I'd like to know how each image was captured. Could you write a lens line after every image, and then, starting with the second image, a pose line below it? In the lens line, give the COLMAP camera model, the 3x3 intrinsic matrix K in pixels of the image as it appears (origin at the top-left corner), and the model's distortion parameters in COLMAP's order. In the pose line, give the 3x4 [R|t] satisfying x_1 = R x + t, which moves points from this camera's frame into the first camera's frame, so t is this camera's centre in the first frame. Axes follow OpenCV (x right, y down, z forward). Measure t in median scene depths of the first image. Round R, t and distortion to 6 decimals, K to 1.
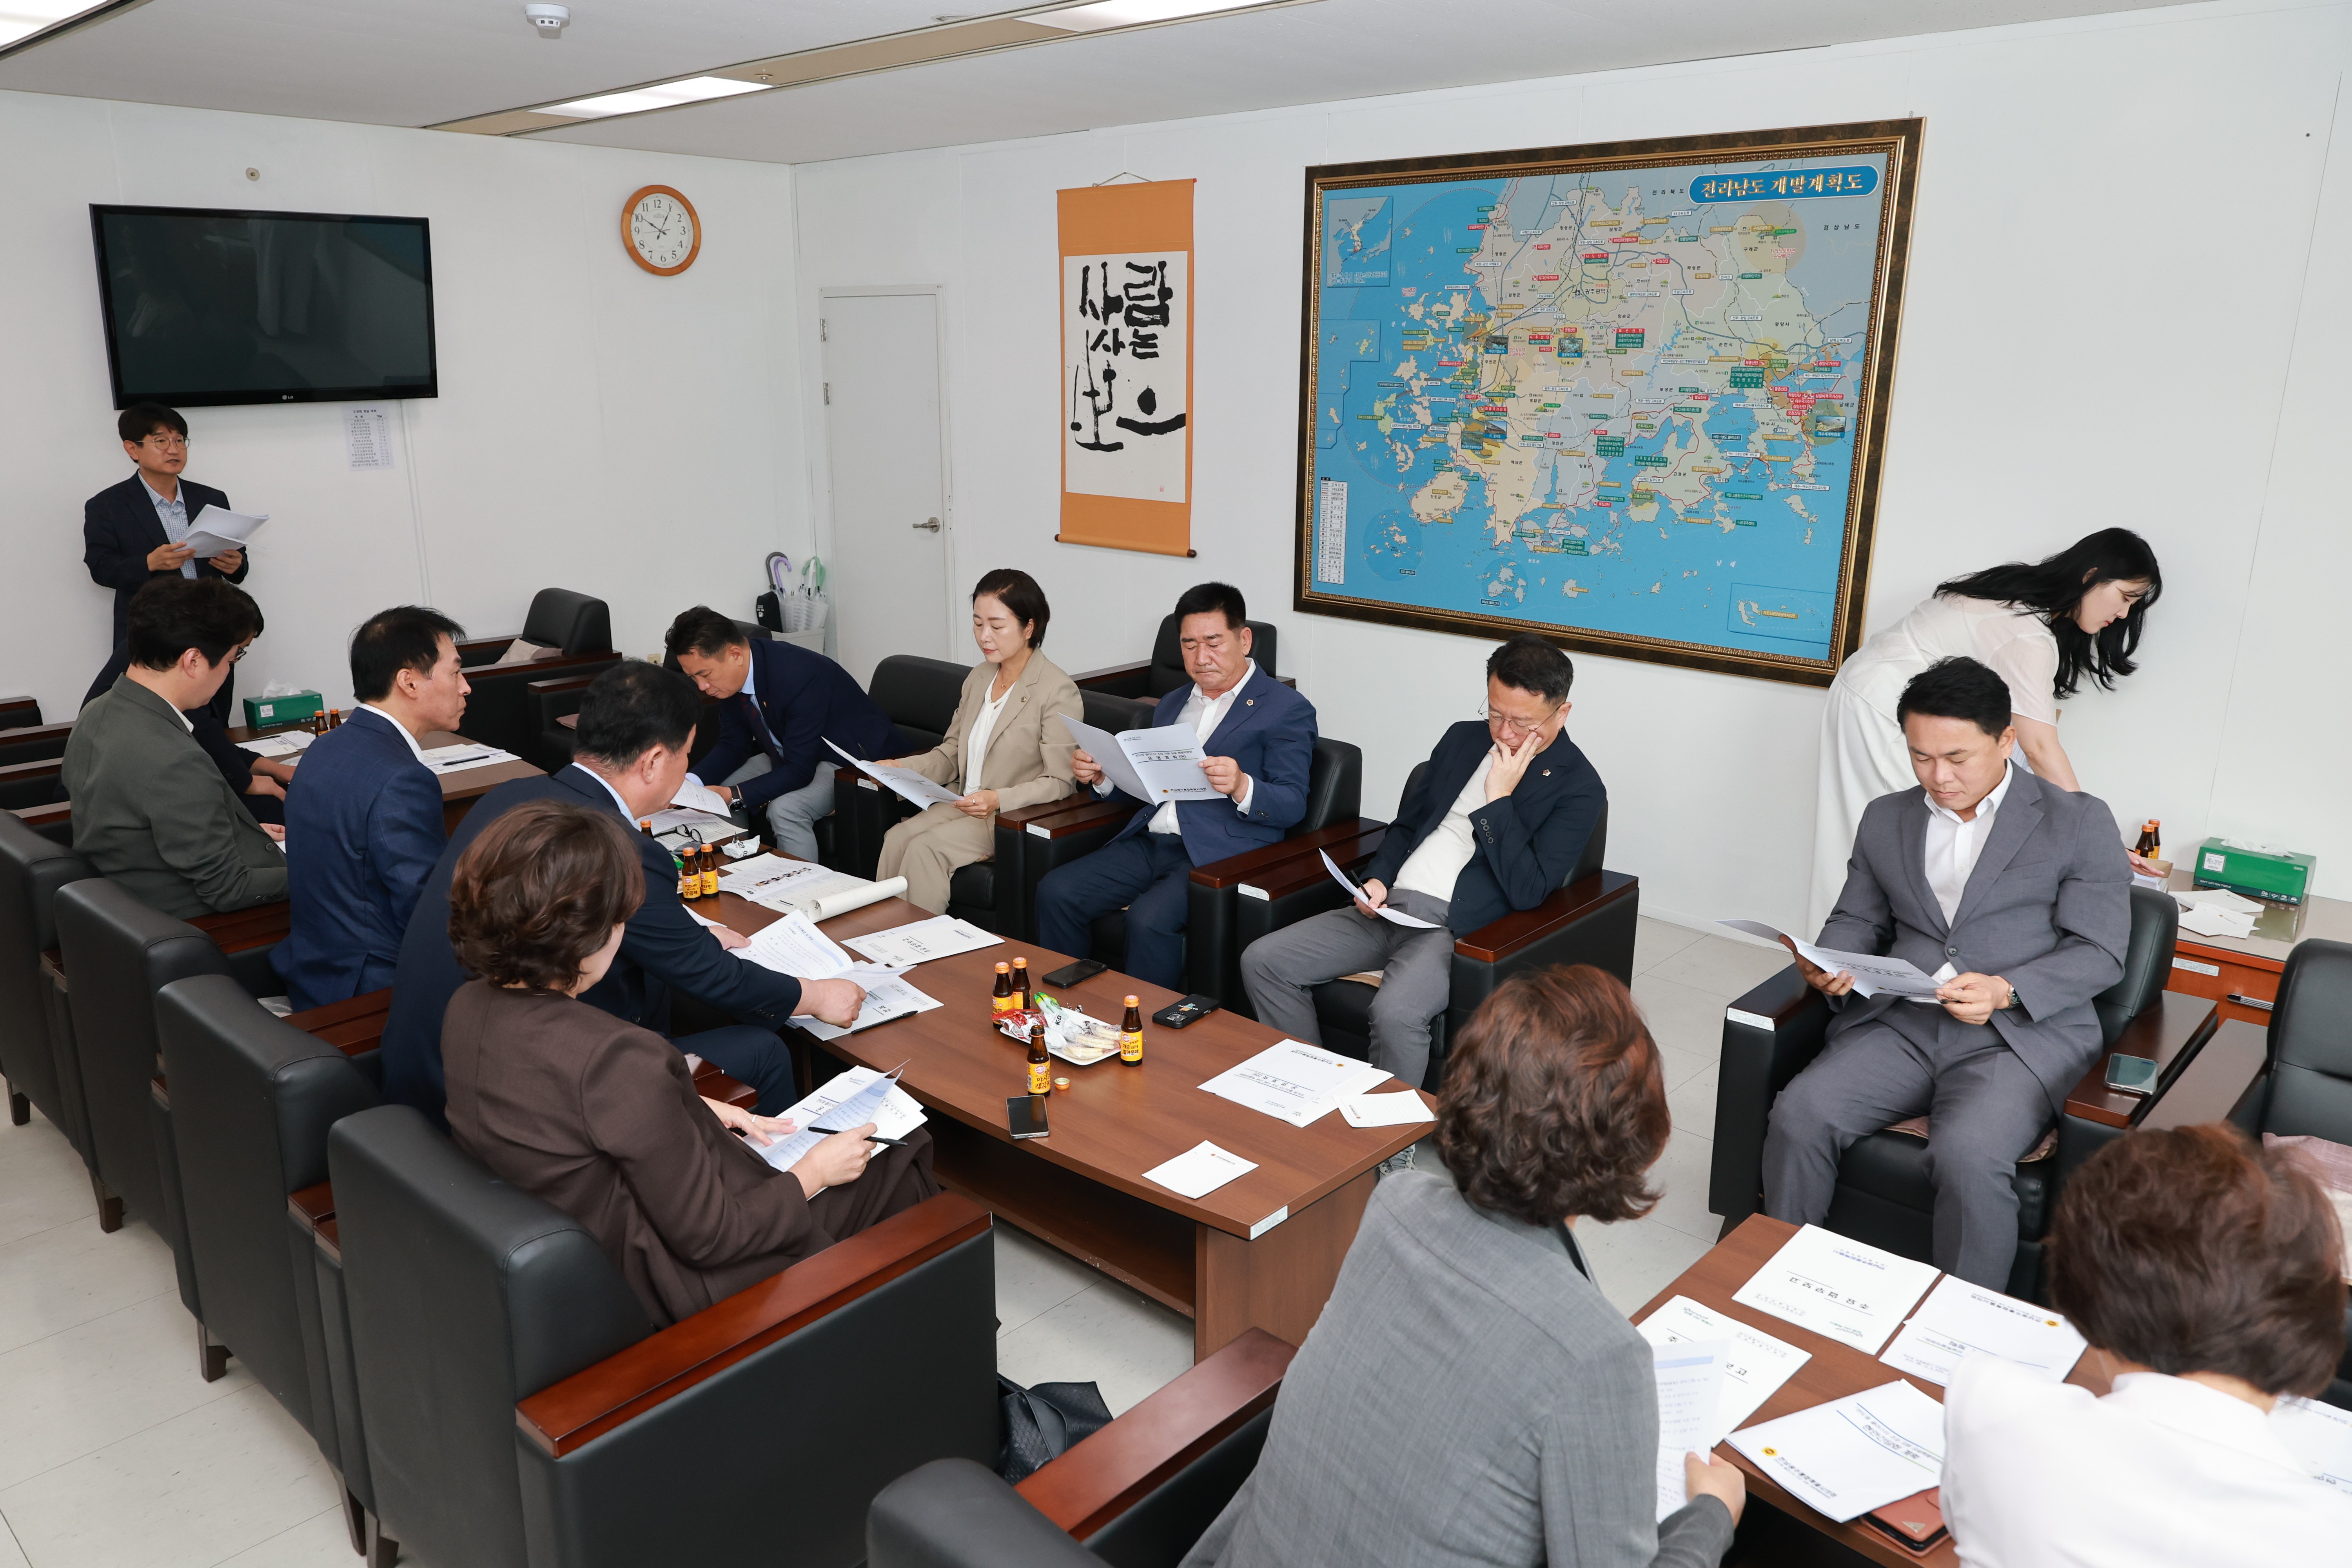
lens RADIAL K [[1622.0, 0, 1176.0], [0, 1622.0, 784.0], [0, 0, 1]] dist [-0.009899, 0.001234]
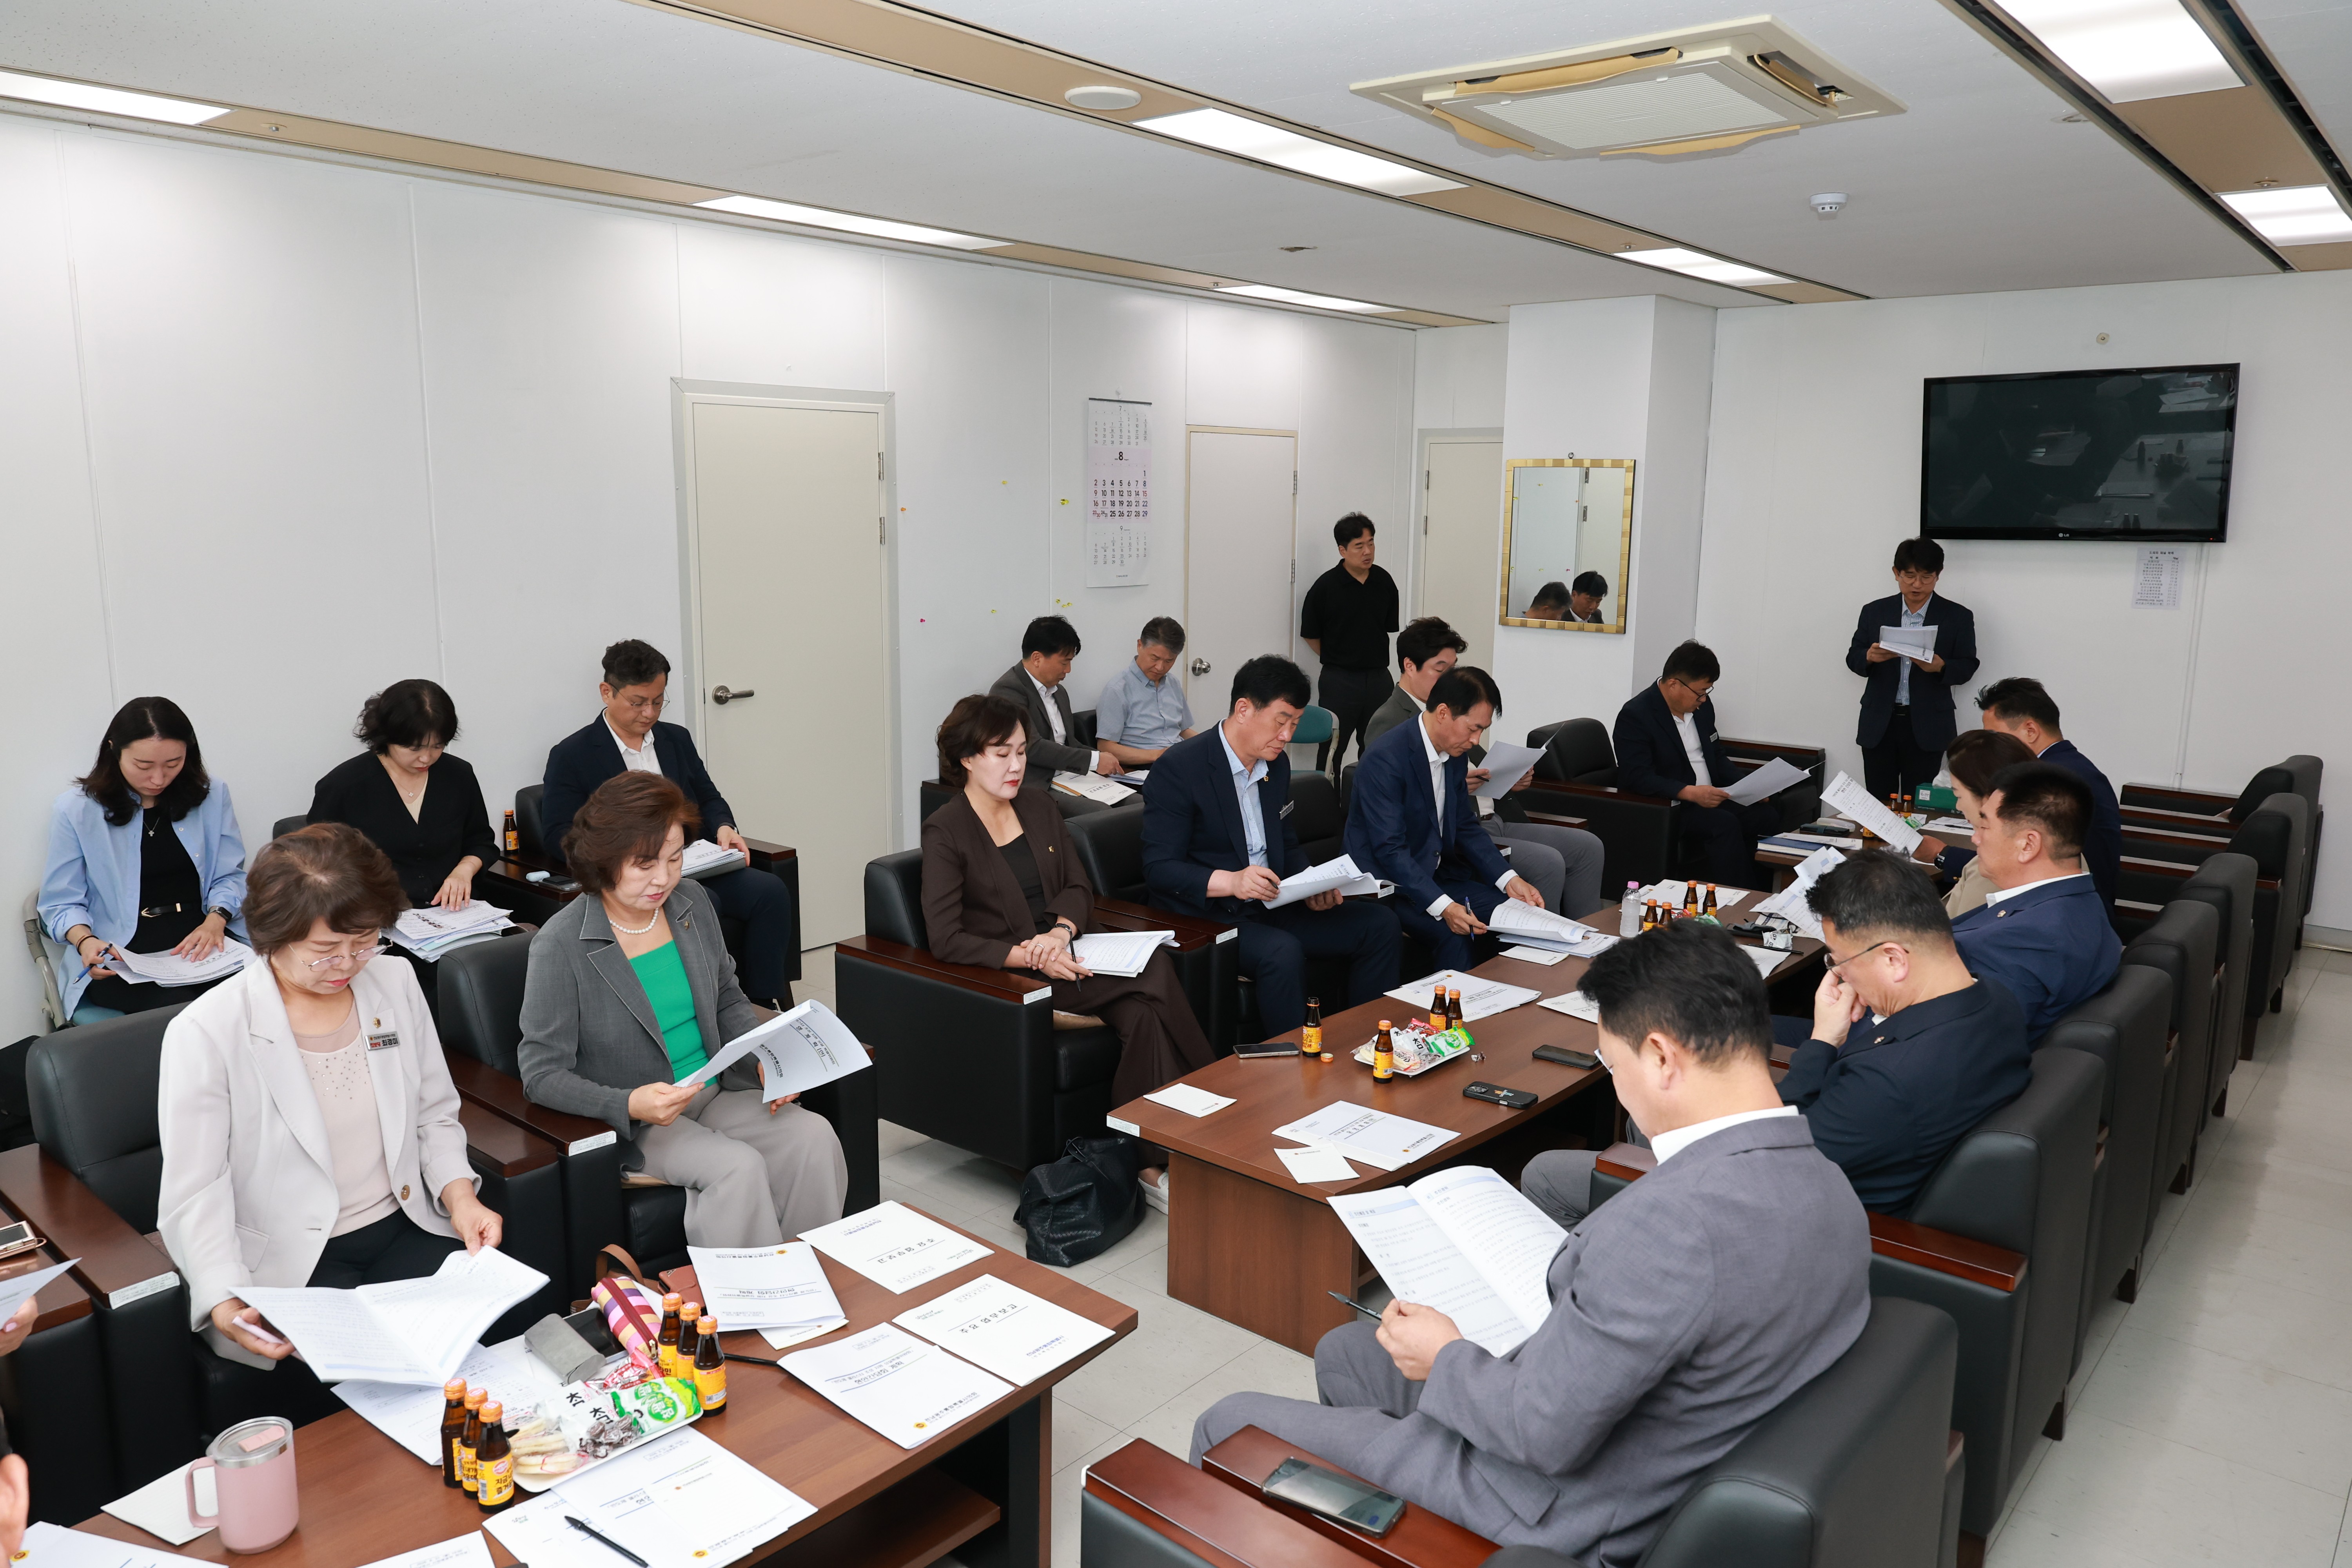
lens RADIAL K [[1622.0, 0, 1176.0], [0, 1622.0, 784.0], [0, 0, 1]] dist [-0.009899, 0.001234]
pose [[0.032692, 0.171904, -0.984571, 0.534216], [-0.272202, 0.949391, 0.156723, -0.083250], [0.961685, 0.262879, 0.077830, 0.364380]]
